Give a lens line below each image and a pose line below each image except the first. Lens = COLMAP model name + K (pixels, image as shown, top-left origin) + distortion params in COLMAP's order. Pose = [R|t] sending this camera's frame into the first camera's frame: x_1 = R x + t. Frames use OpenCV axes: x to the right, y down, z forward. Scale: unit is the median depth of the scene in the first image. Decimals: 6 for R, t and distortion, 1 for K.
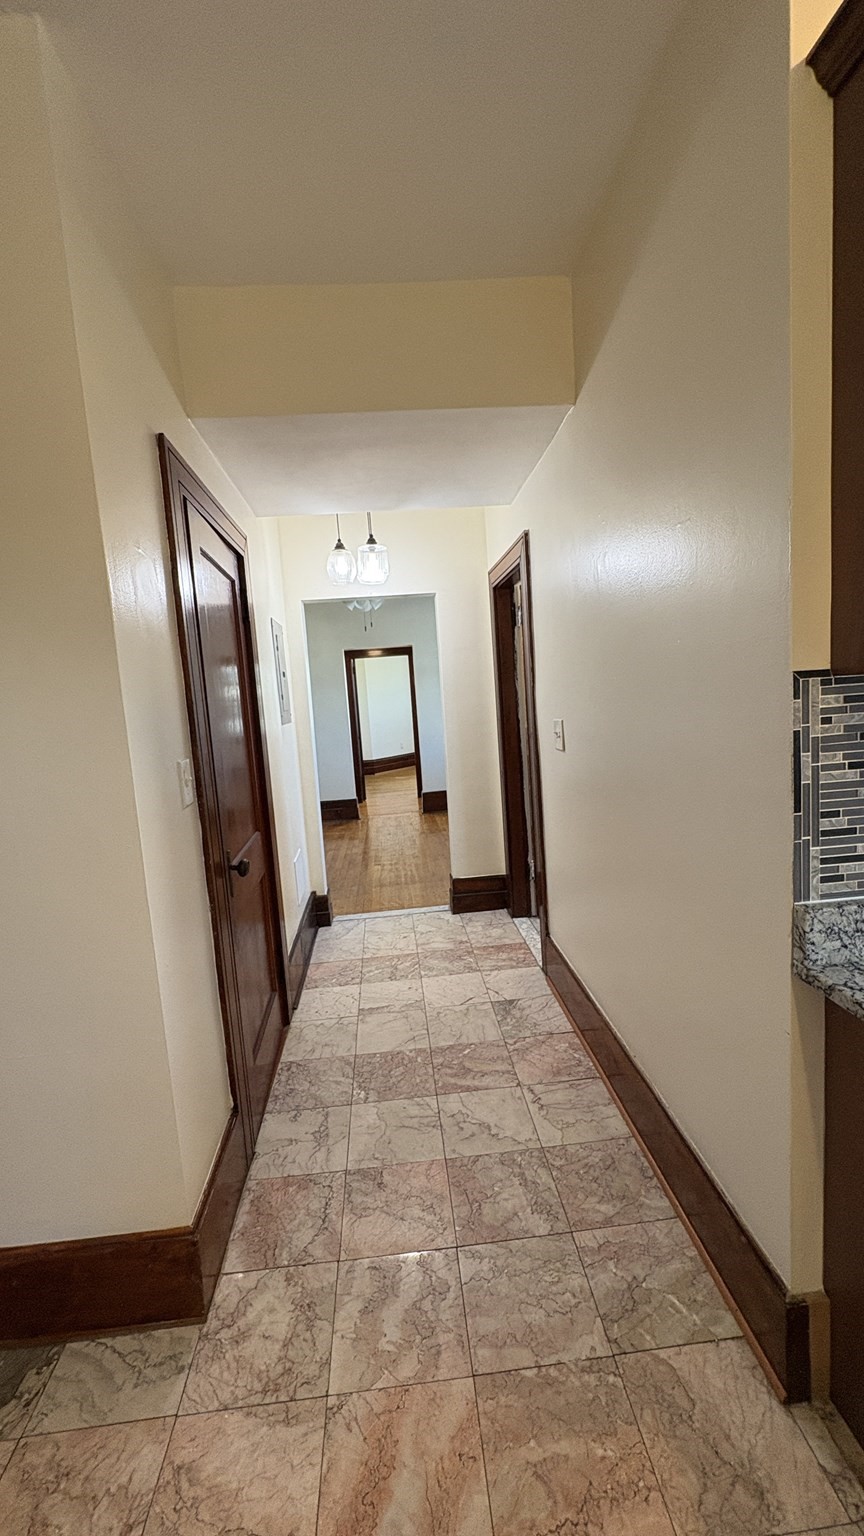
lens RADIAL K [[609.6, 0, 432.0], [0, 609.6, 768.0], [0, 0, 1]] dist [0.000696, -0.000041]
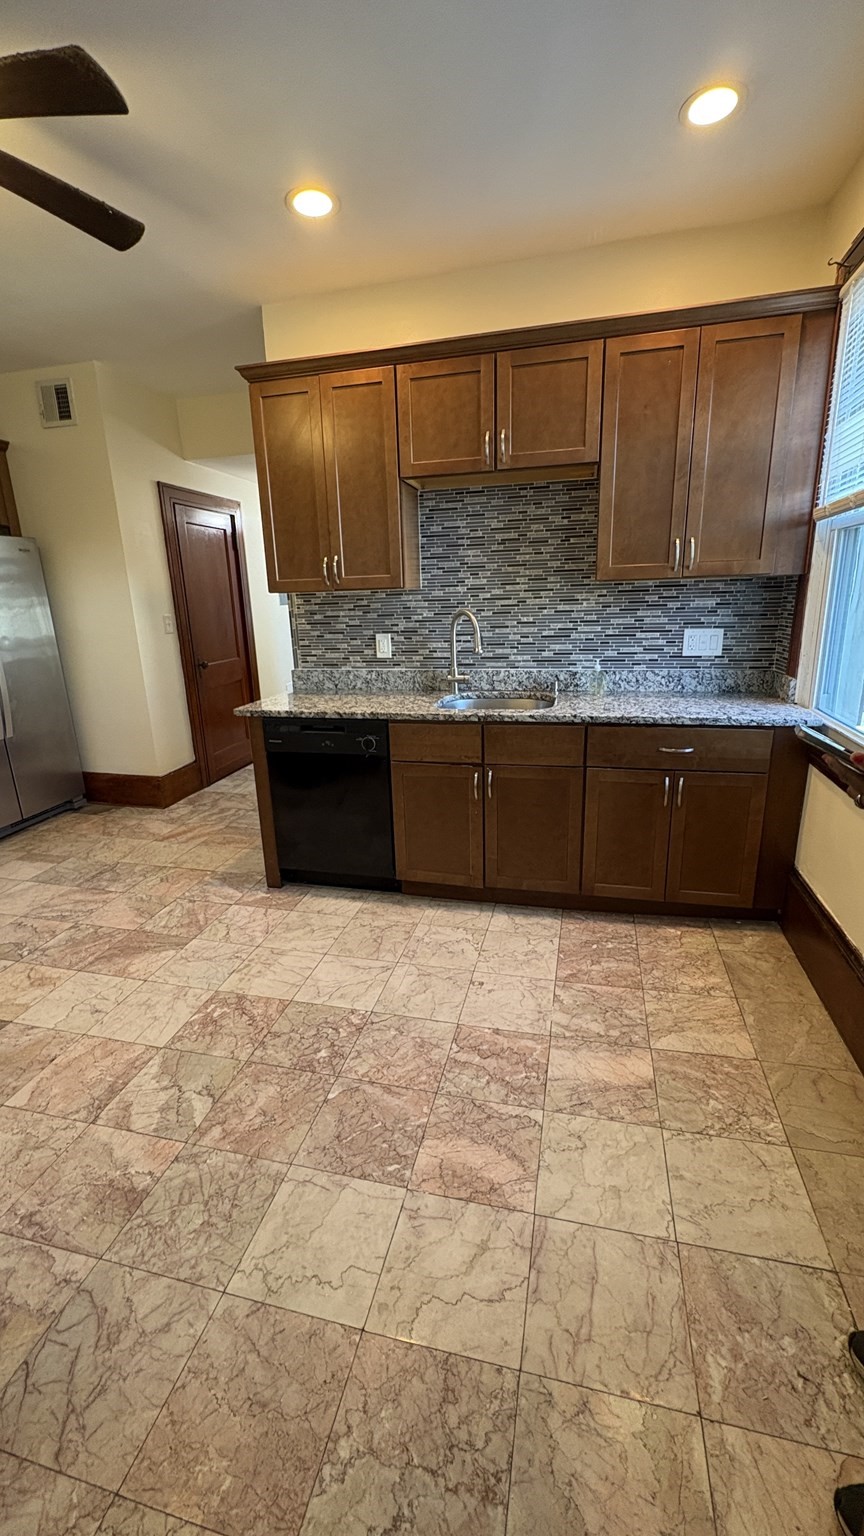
lens RADIAL K [[609.6, 0, 432.0], [0, 609.6, 768.0], [0, 0, 1]] dist [0.000696, -0.000041]
pose [[0.946347, 0.132410, -0.294780, 1.732078], [-0.079065, 0.979348, 0.186082, 0.065843], [0.313331, -0.152791, 0.937272, -1.351804]]
